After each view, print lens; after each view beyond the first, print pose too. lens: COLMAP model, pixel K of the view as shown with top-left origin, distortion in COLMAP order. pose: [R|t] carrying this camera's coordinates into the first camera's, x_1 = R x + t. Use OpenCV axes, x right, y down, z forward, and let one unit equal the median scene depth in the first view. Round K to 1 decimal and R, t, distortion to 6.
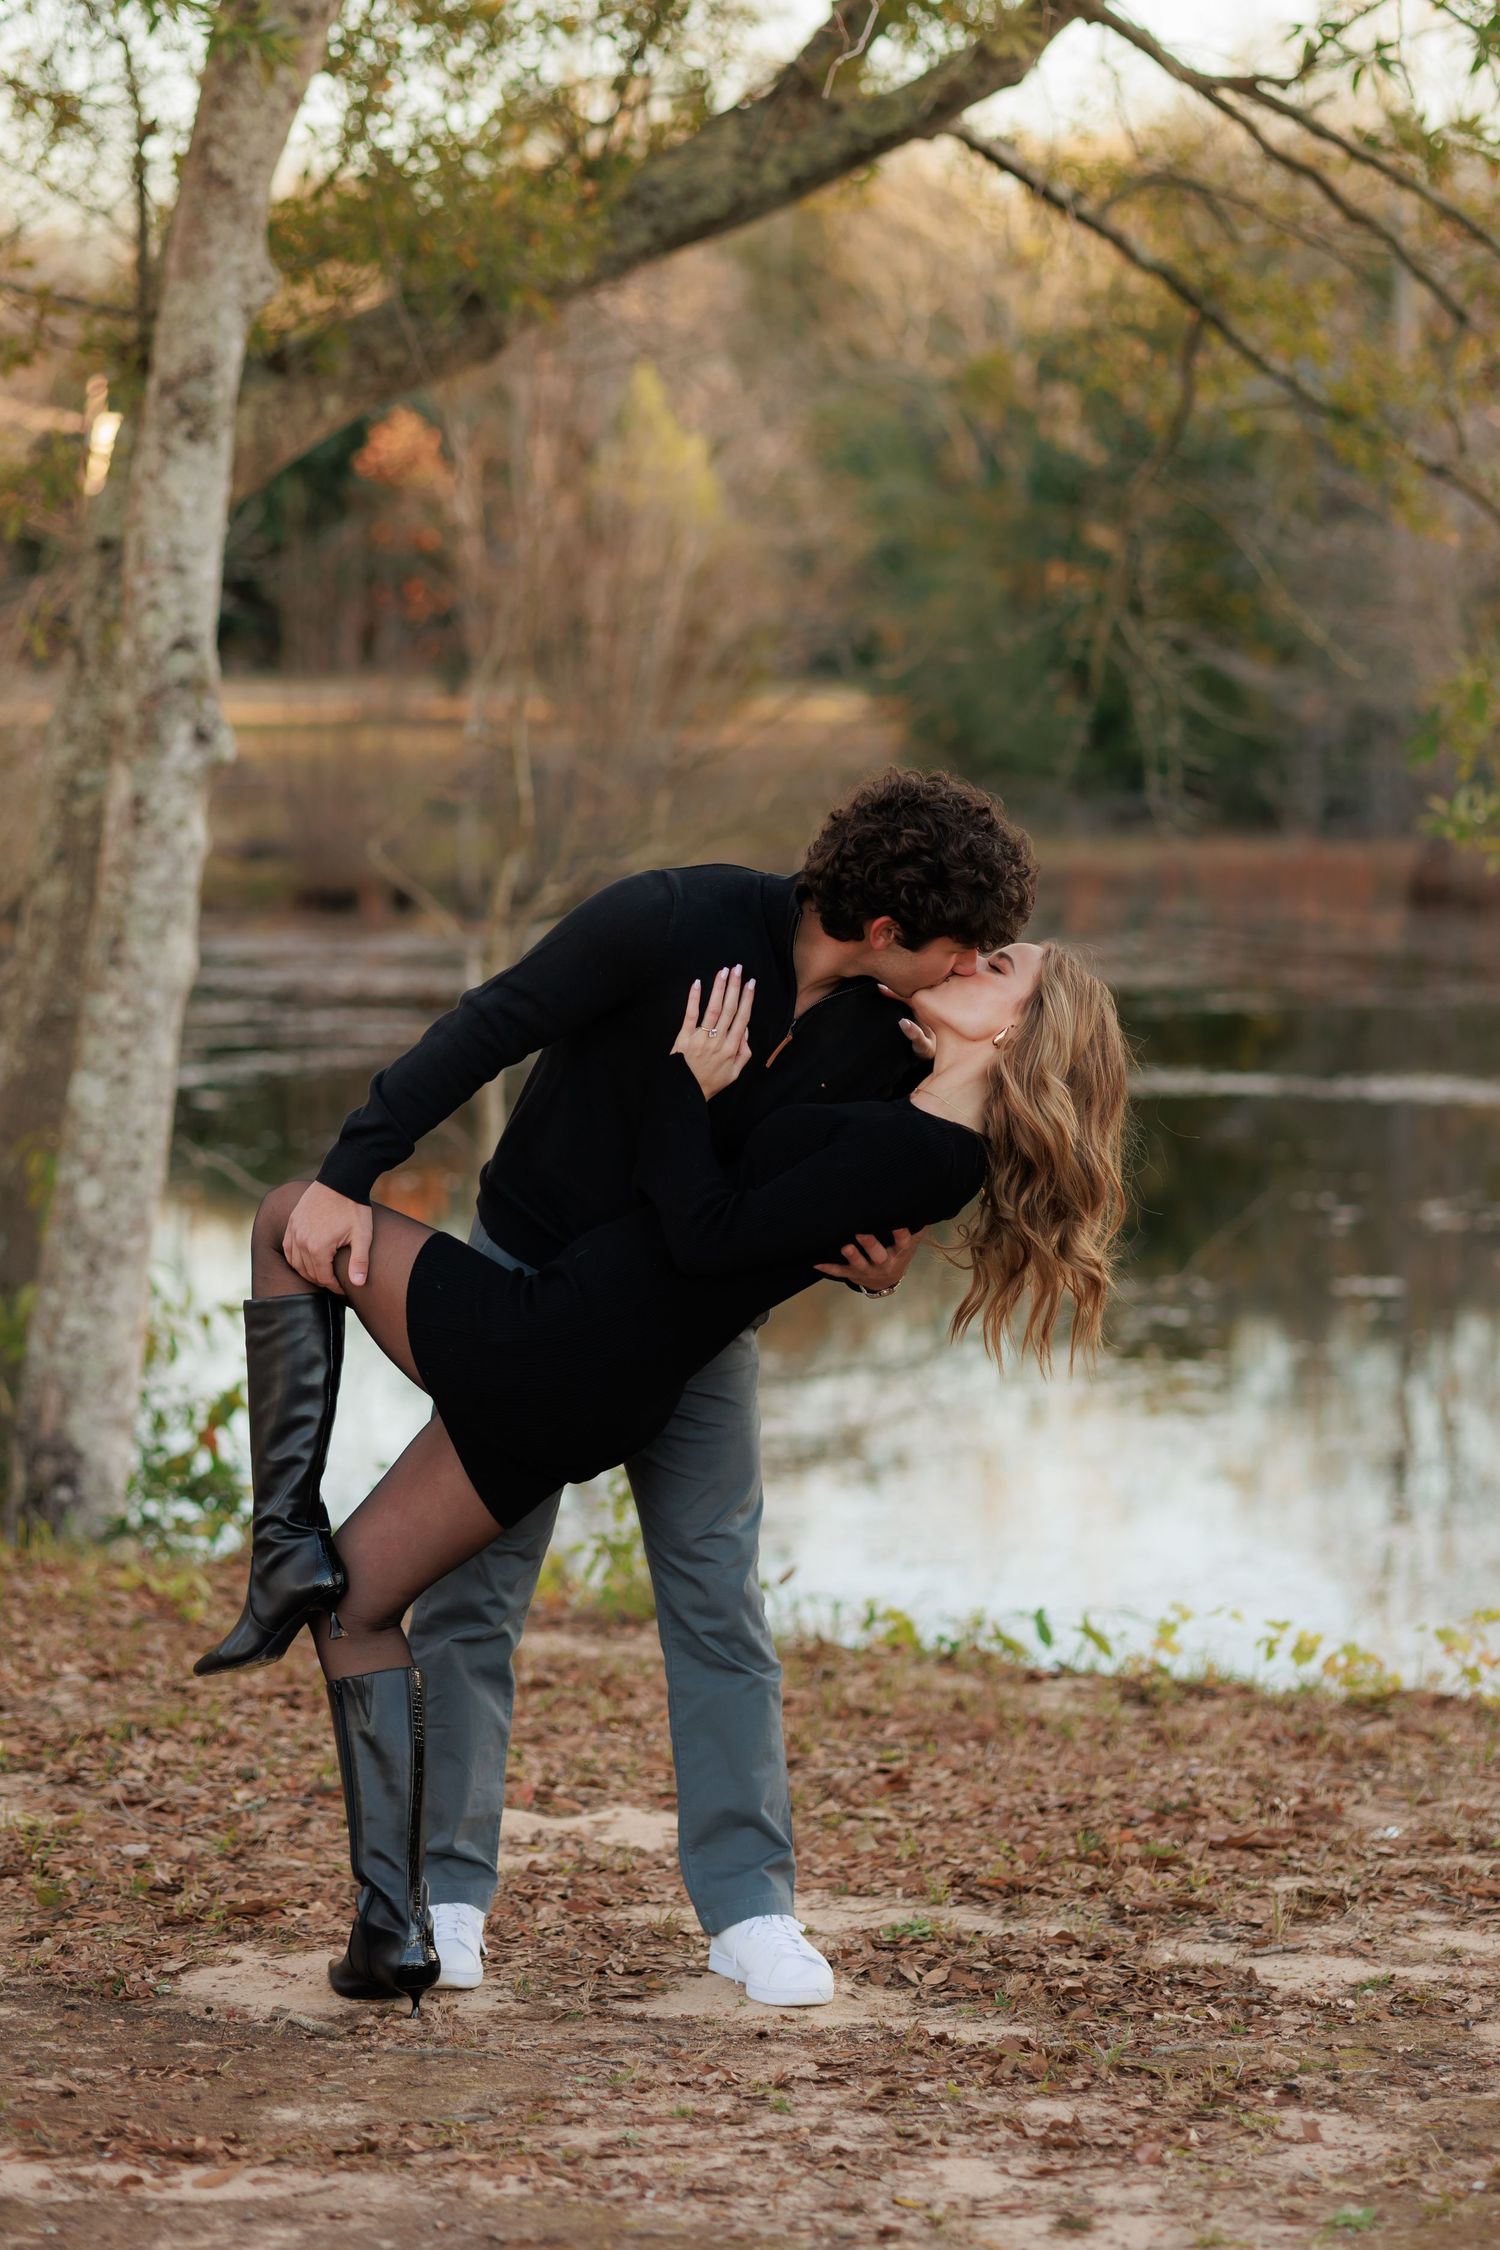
lens RADIAL K [[5601.9, 0, 747.0], [0, 5601.9, 1124.2], [0, 0, 1]] dist [-0.093580, 0.000000]
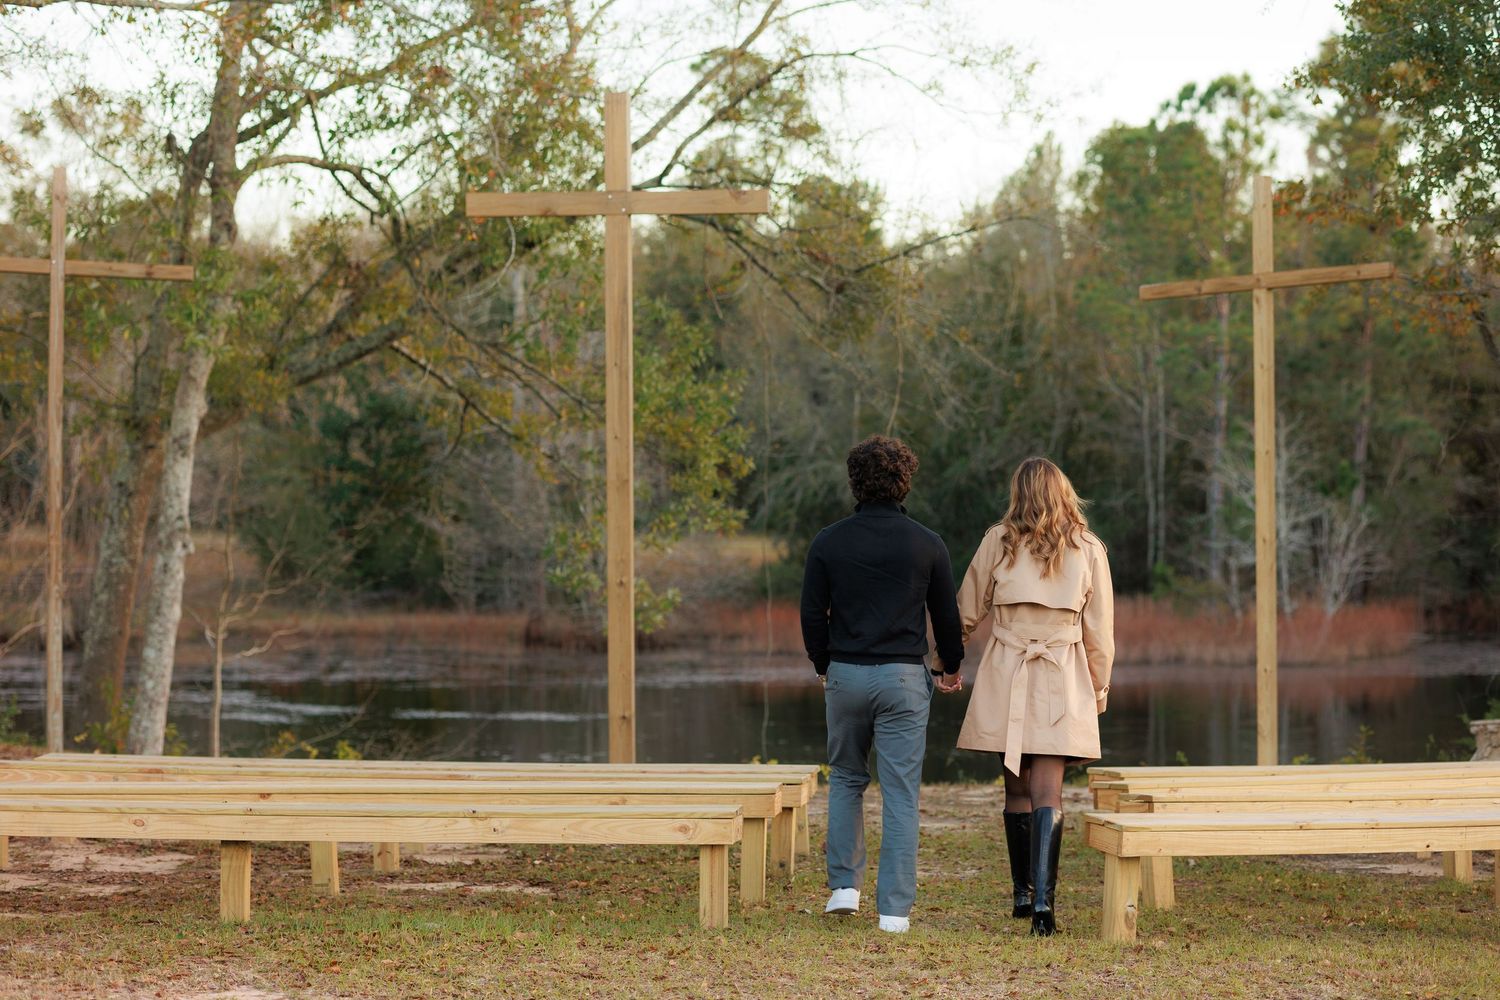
lens RADIAL K [[3734.6, 0, 745.6], [0, 3734.6, 501.6], [0, 0, 1]] dist [-0.093580, 0.000000]
pose [[0.983423, 0.006559, 0.181206, -0.169798], [0.009231, 0.996239, -0.086155, 0.096901], [-0.181089, 0.086400, 0.979664, -1.212428]]
